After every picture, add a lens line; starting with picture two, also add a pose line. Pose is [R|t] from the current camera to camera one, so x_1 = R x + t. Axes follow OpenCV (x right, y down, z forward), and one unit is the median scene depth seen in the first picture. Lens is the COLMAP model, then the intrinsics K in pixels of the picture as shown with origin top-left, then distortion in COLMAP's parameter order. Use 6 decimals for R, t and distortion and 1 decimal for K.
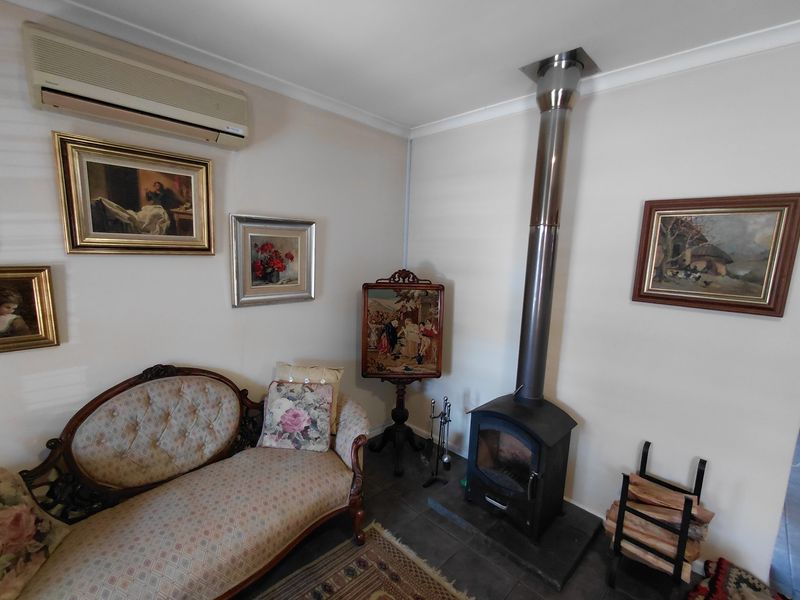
lens RADIAL K [[370.4, 0, 403.2], [0, 370.4, 310.7], [0, 0, 1]] dist [-0.000123, -0.000166]
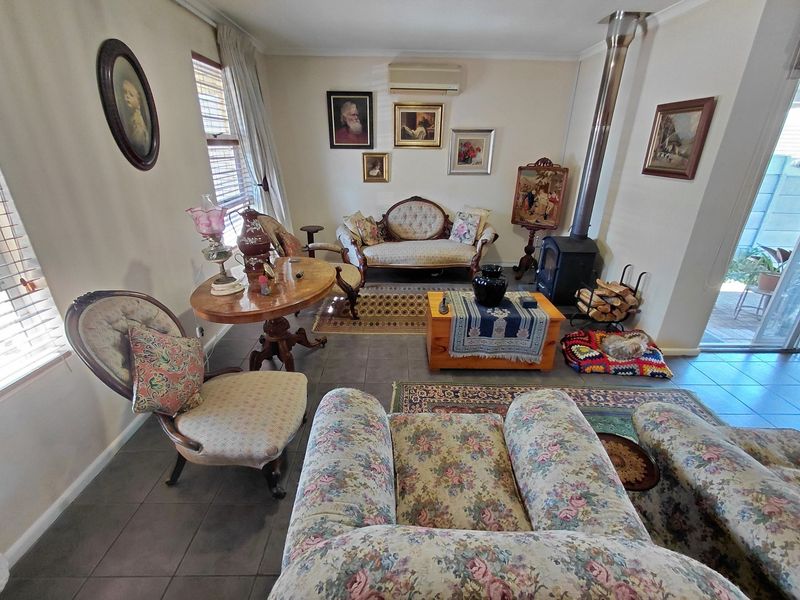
lens RADIAL K [[370.4, 0, 403.2], [0, 370.4, 310.7], [0, 0, 1]] dist [-0.000123, -0.000166]
pose [[0.714185, 0.262871, -0.648720, 1.069037], [-0.104723, 0.956498, 0.272296, 0.208633], [0.692078, -0.126534, 0.710645, -0.911693]]
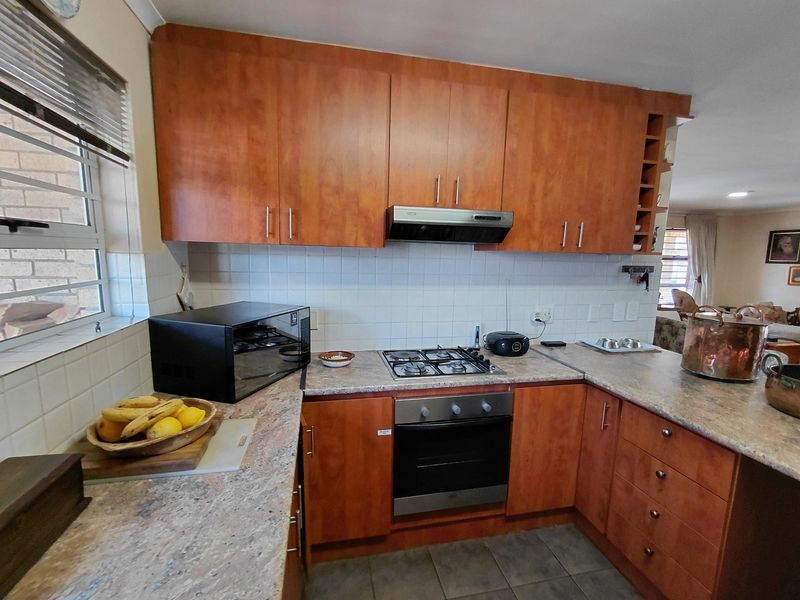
lens RADIAL K [[370.4, 0, 403.2], [0, 370.4, 310.7], [0, 0, 1]] dist [-0.000123, -0.000166]
pose [[-0.541674, 0.082672, -0.836513, 4.090341], [-0.173578, 0.962703, 0.207542, 0.230212], [0.822472, 0.257620, -0.507121, -0.402632]]
